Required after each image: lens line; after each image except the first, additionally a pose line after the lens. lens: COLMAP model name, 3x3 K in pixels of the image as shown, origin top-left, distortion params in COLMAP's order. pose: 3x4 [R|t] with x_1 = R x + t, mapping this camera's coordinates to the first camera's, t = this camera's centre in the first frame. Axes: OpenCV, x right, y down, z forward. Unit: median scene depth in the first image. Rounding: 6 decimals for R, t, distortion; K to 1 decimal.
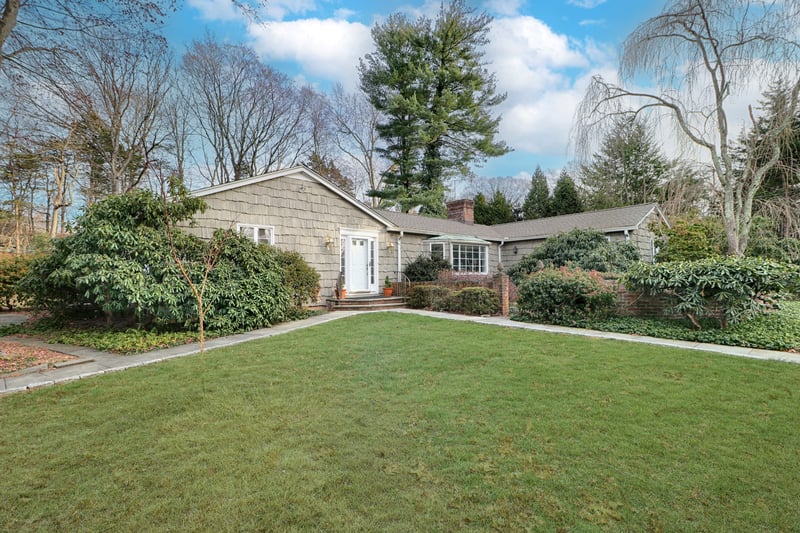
lens RADIAL K [[372.4, 0, 395.8], [0, 372.4, 258.8], [0, 0, 1]] dist [0.031787, -0.015864]
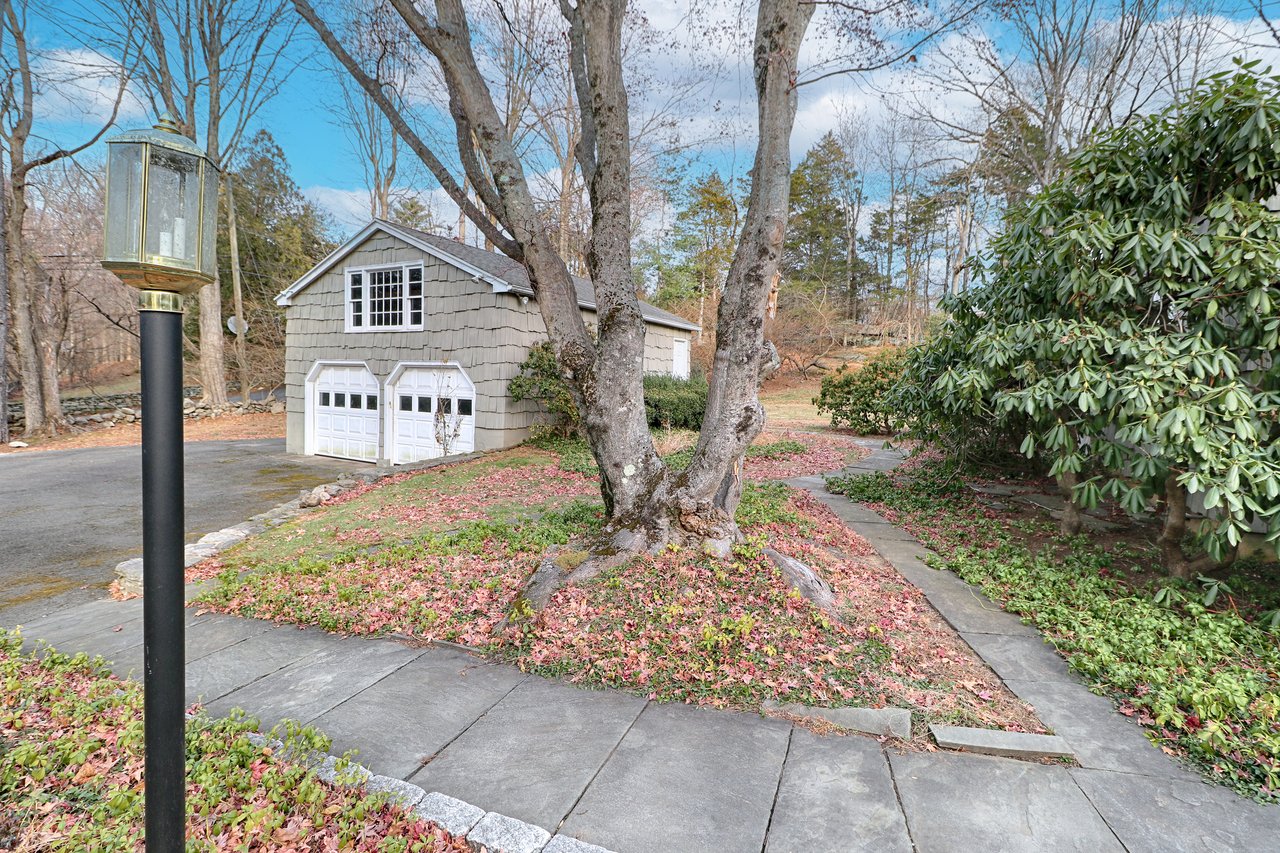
lens RADIAL K [[595.8, 0, 633.2], [0, 595.8, 414.2], [0, 0, 1]] dist [0.031787, -0.015864]
pose [[0.341595, 0.075702, -0.936794, -0.432014], [0.020075, 0.995936, 0.087801, 0.014476], [0.939633, -0.048798, 0.338687, 0.488389]]
